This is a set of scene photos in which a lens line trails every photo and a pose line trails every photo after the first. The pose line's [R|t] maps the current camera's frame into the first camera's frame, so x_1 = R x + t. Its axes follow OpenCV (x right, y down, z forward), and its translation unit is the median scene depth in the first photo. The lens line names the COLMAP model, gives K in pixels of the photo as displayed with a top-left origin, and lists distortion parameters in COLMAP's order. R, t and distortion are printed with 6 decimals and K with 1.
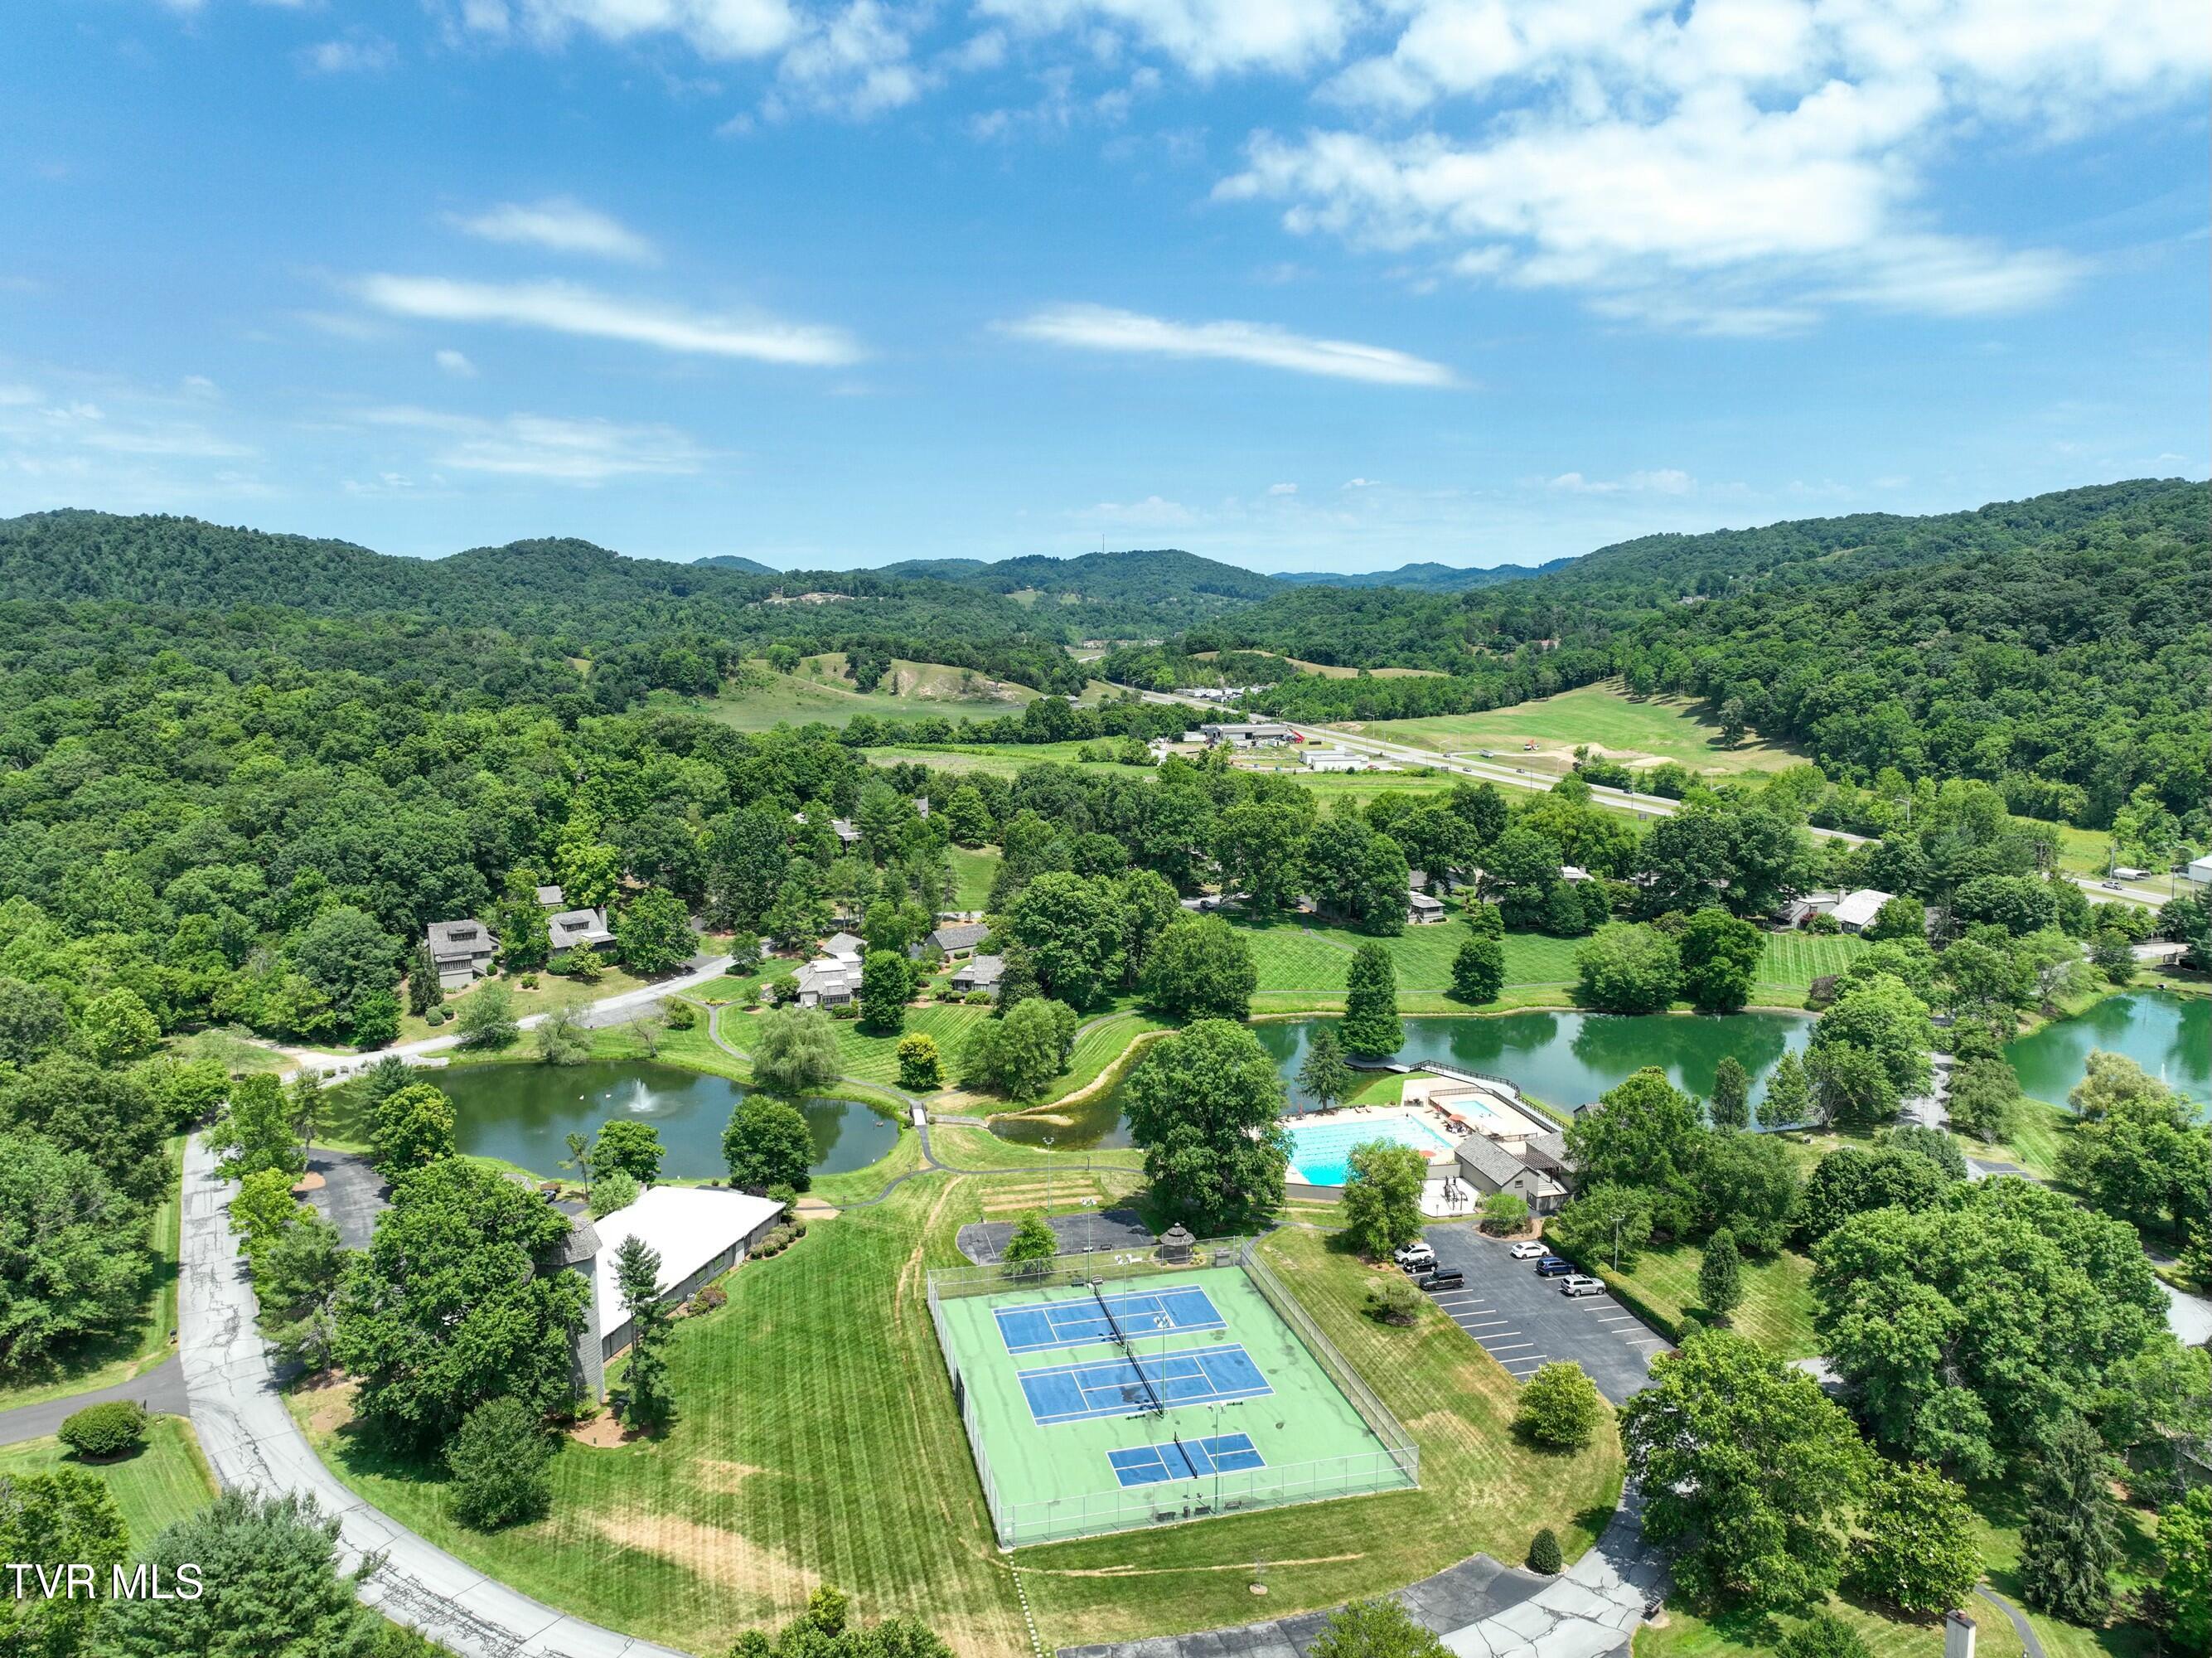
lens RADIAL K [[1560.2, 0, 1112.7], [0, 1560.2, 822.2], [0, 0, 1]] dist [-0.002728, 0.018672]
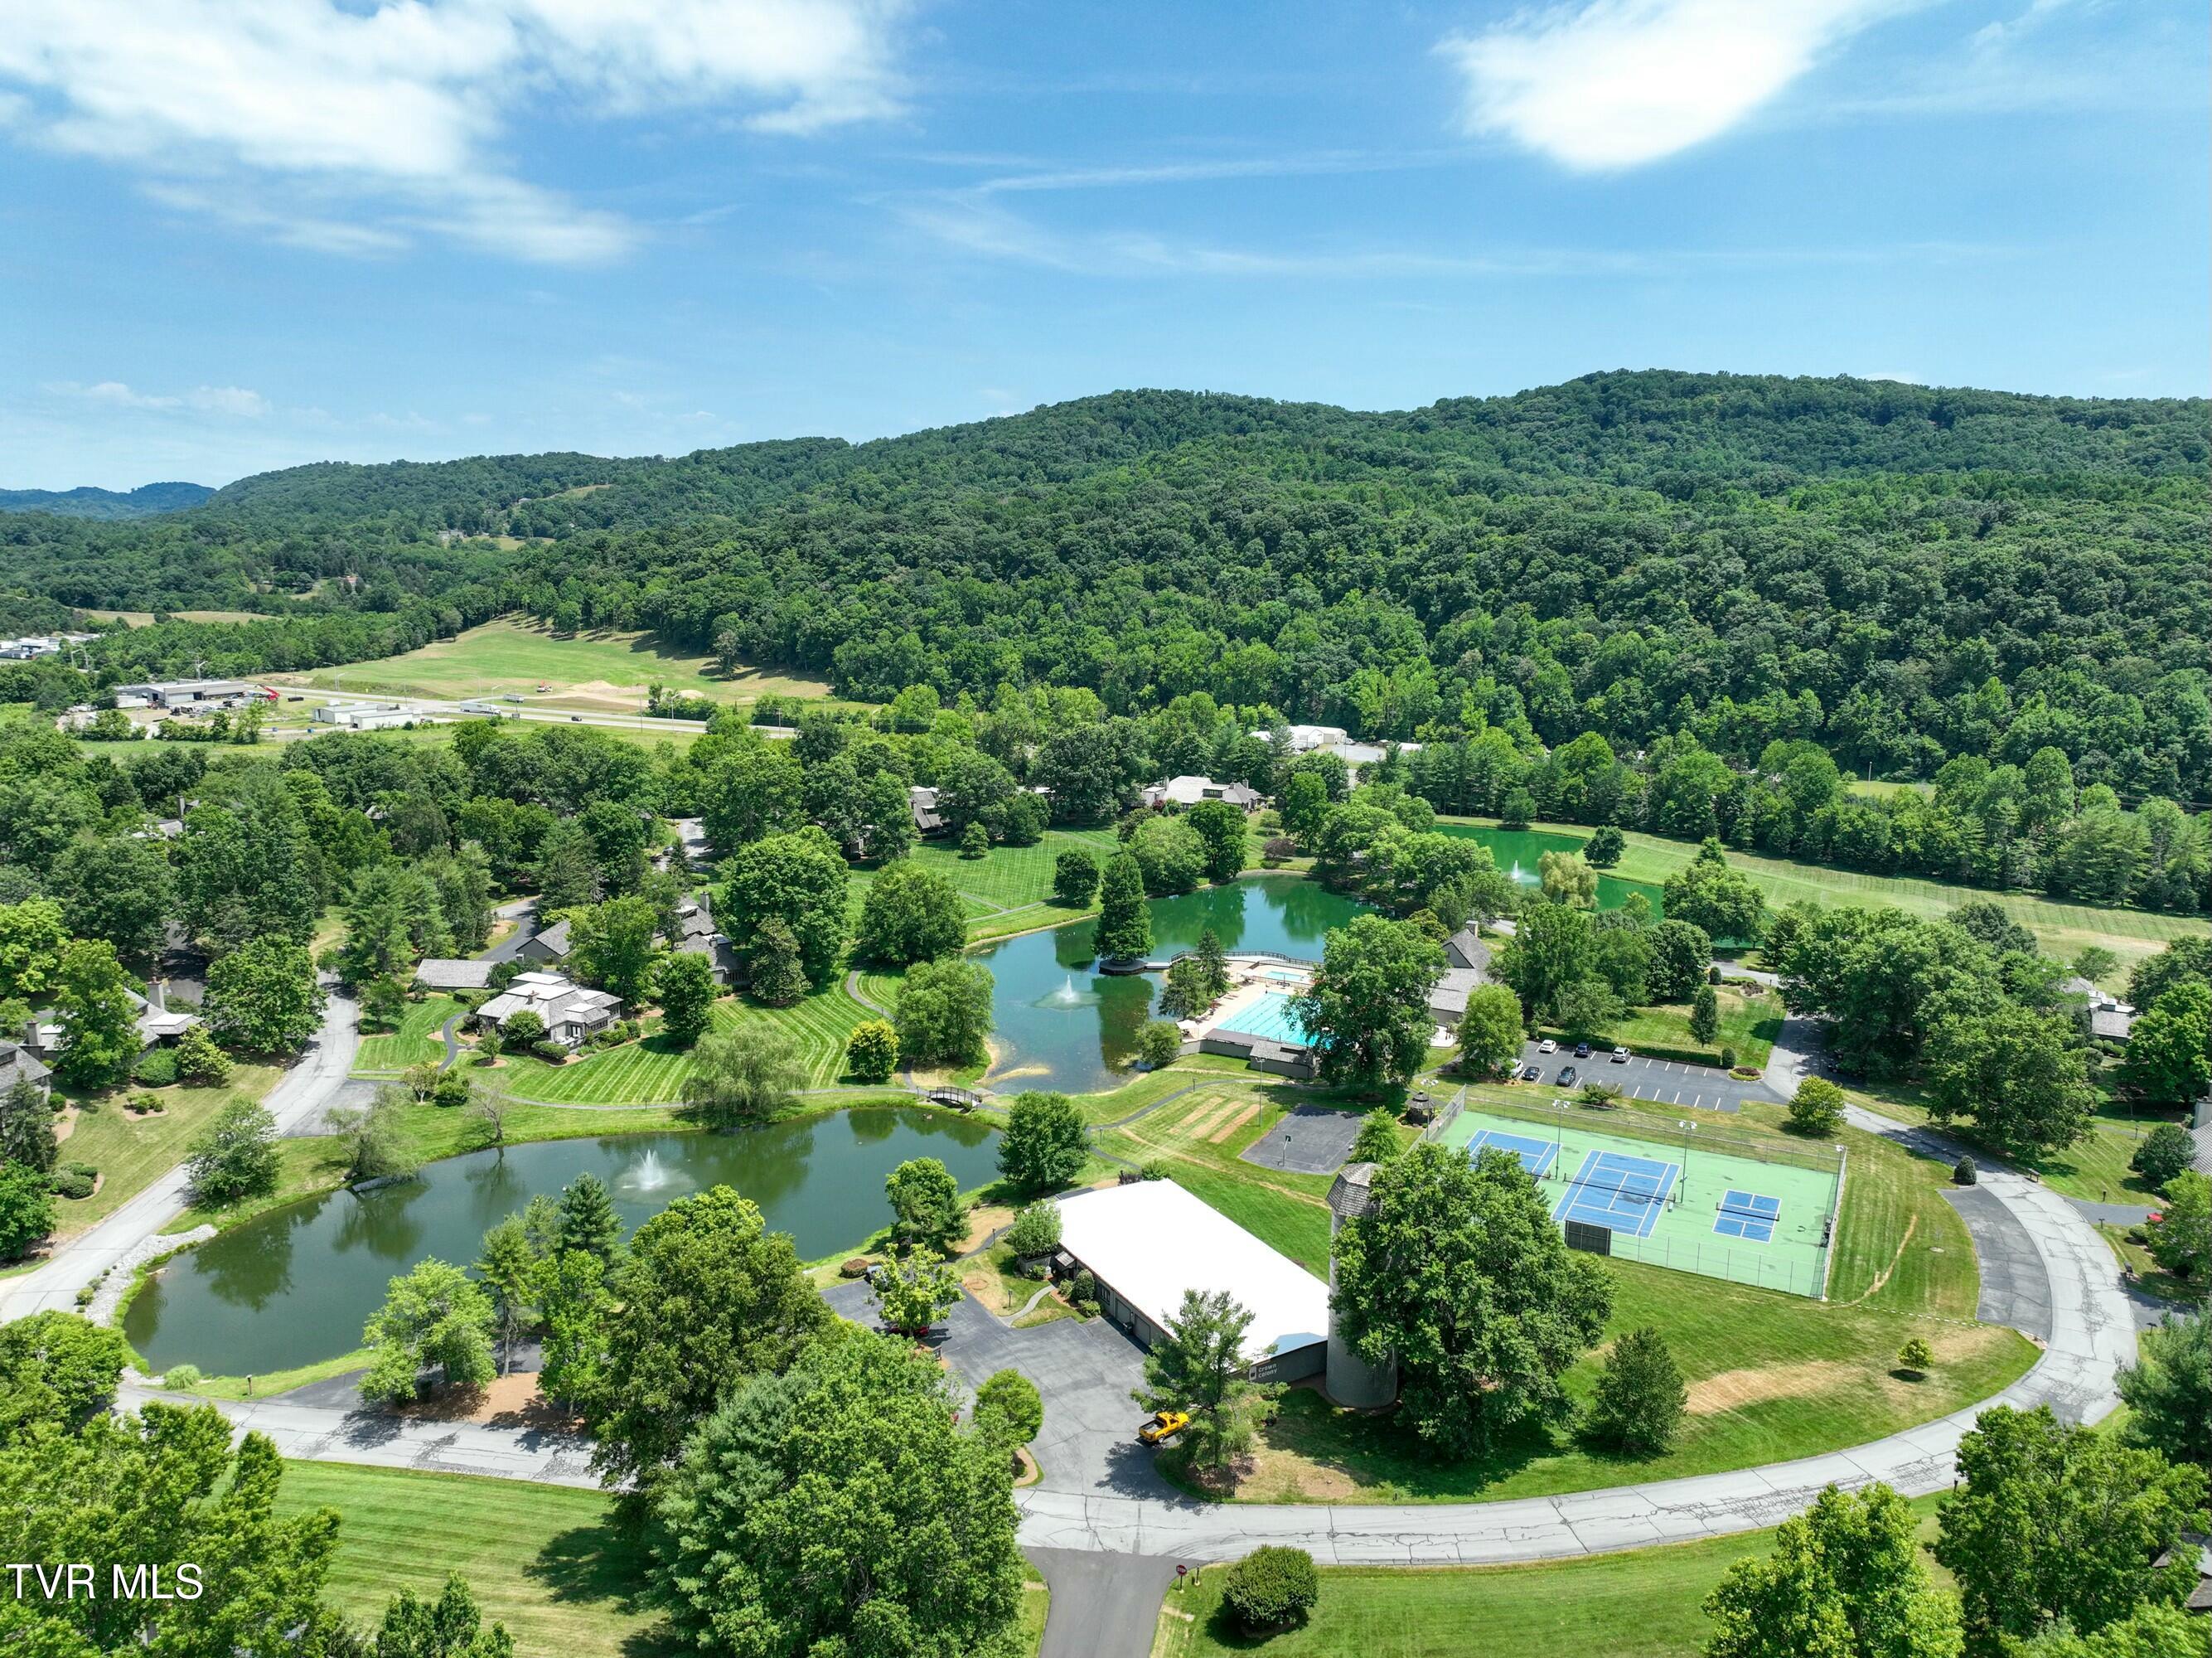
lens RADIAL K [[1560.2, 0, 1111.7], [0, 1560.2, 856.9], [0, 0, 1]] dist [-0.002728, 0.018672]
pose [[0.665860, -0.138013, 0.733200, -0.261183], [0.092164, 0.990430, 0.102733, -0.014480], [-0.740362, -0.000831, 0.672208, 0.112166]]
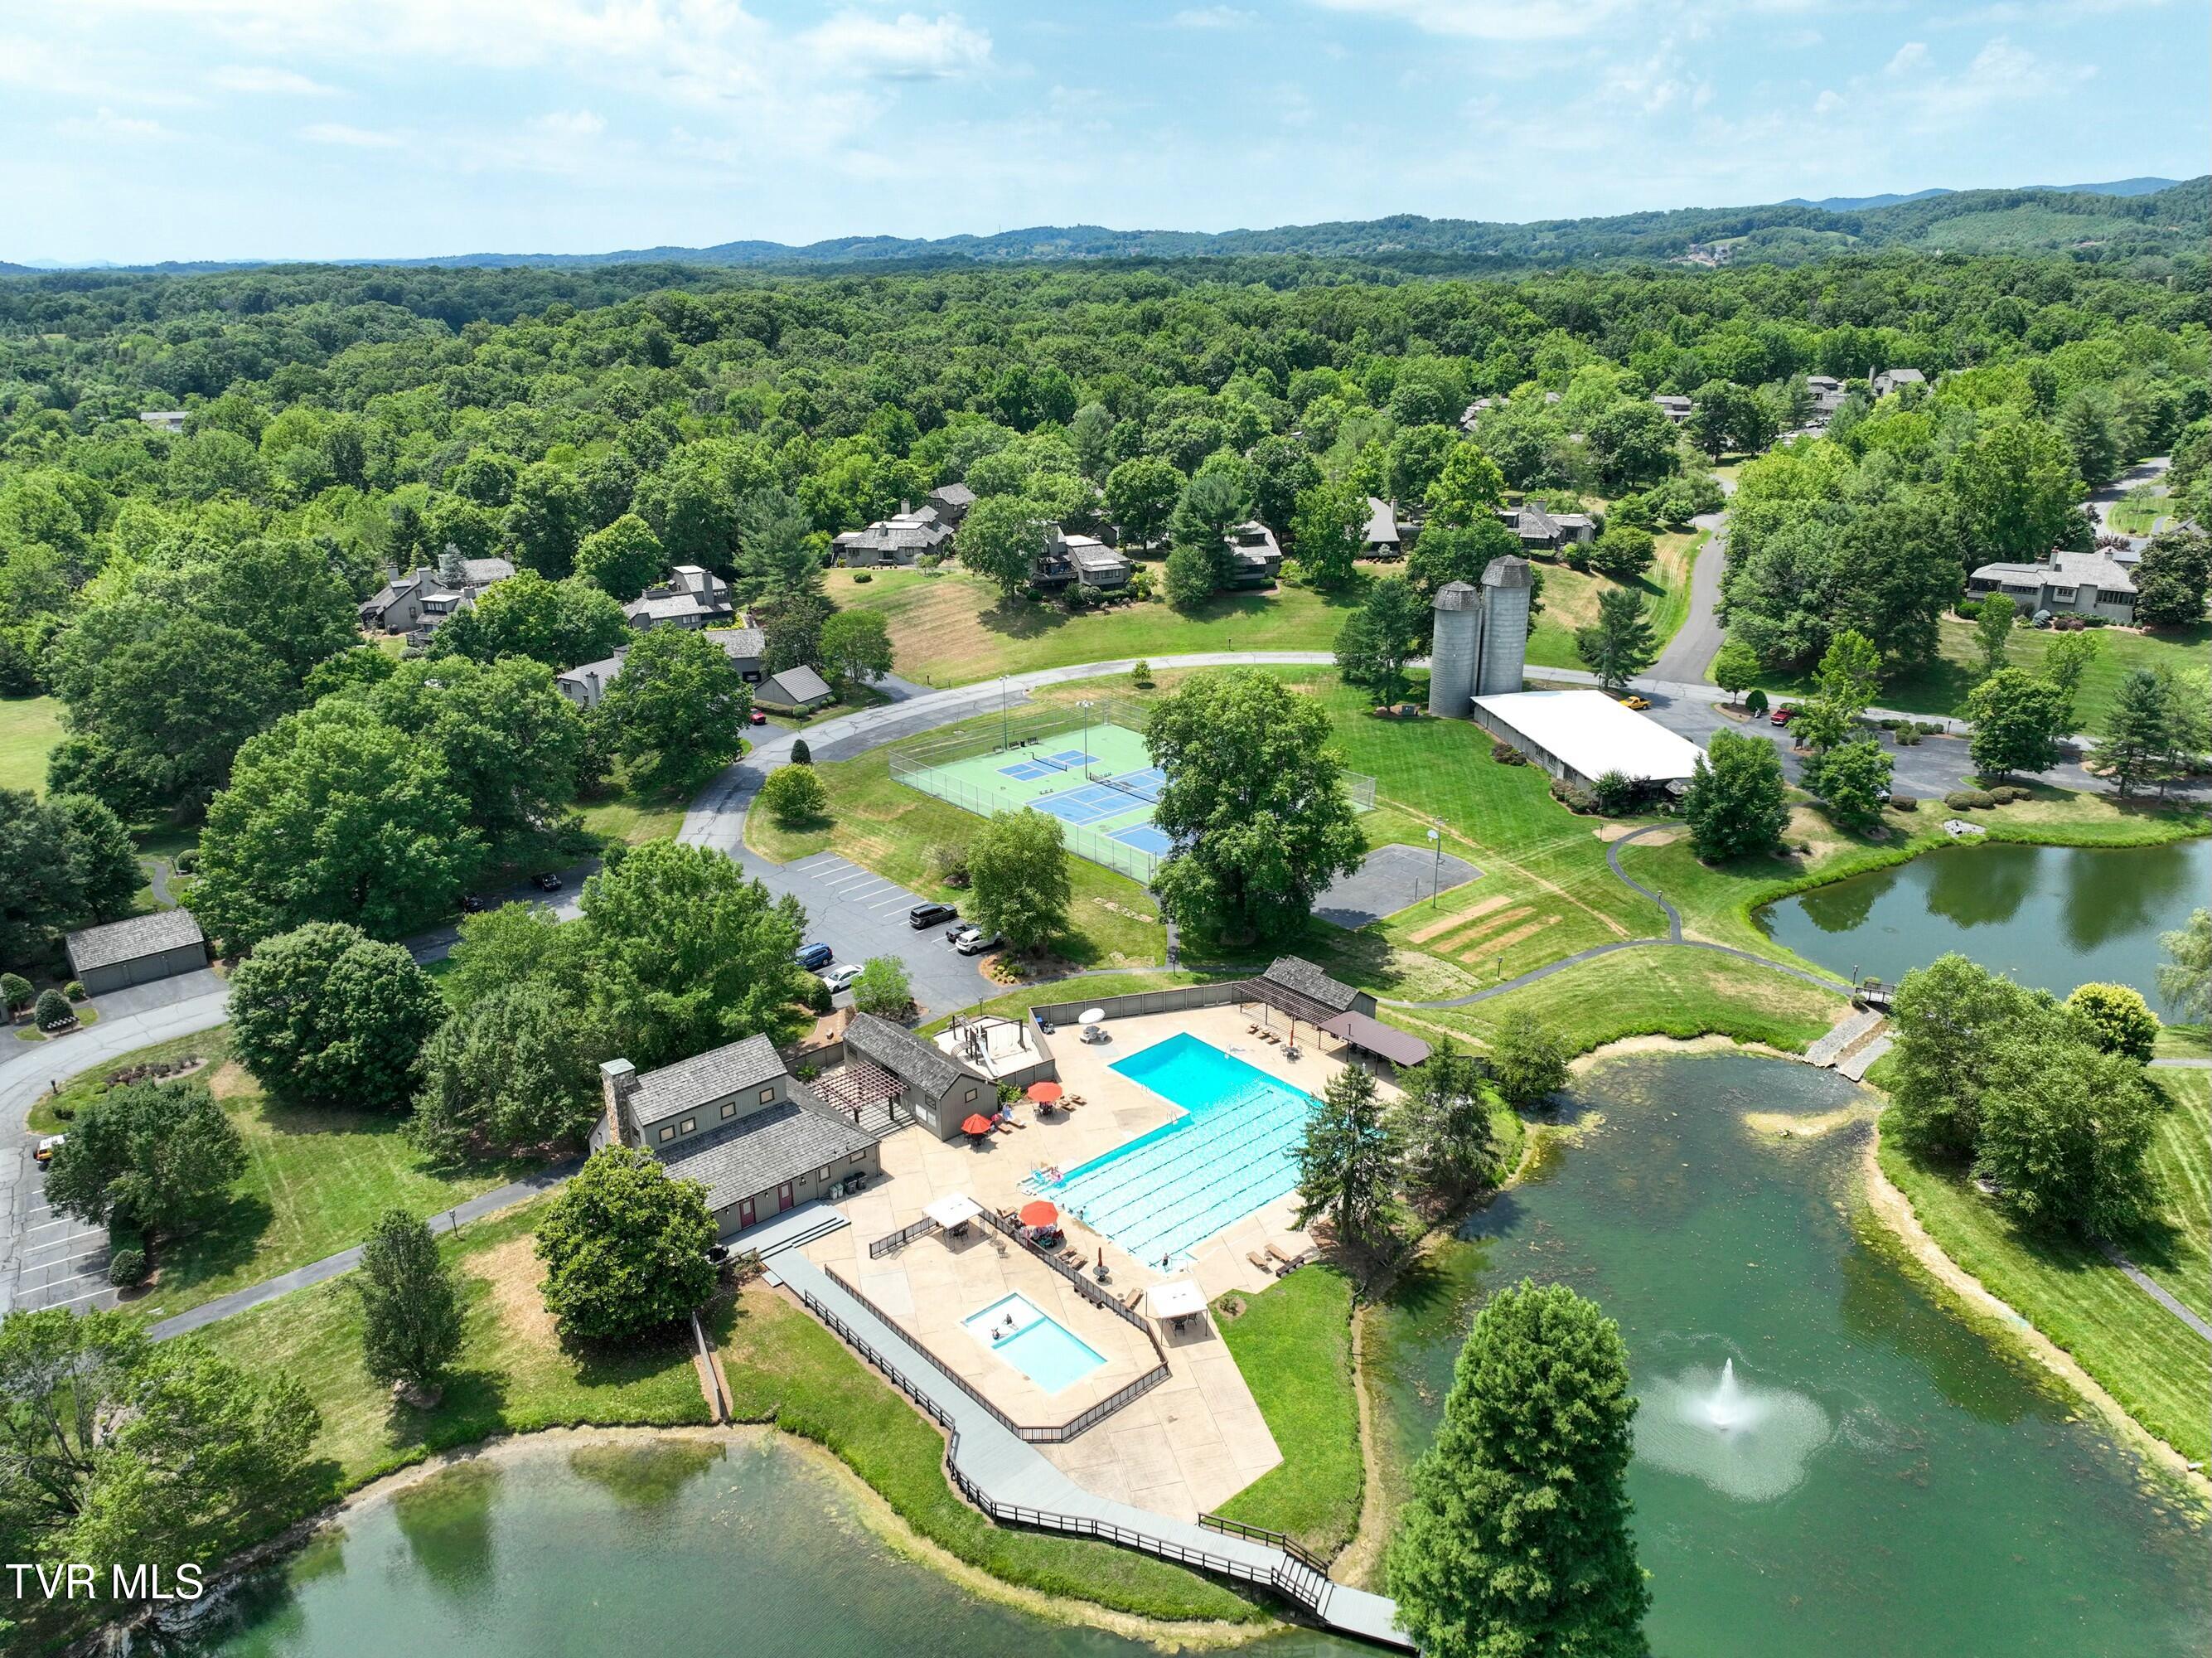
lens RADIAL K [[1560.2, 0, 1119.3], [0, 1560.2, 812.1], [0, 0, 1]] dist [-0.002728, 0.018672]
pose [[-0.882092, 0.168429, -0.439938, 0.134960], [-0.055518, 0.890221, 0.452134, -0.043575], [0.467794, 0.423248, -0.775906, 0.464960]]
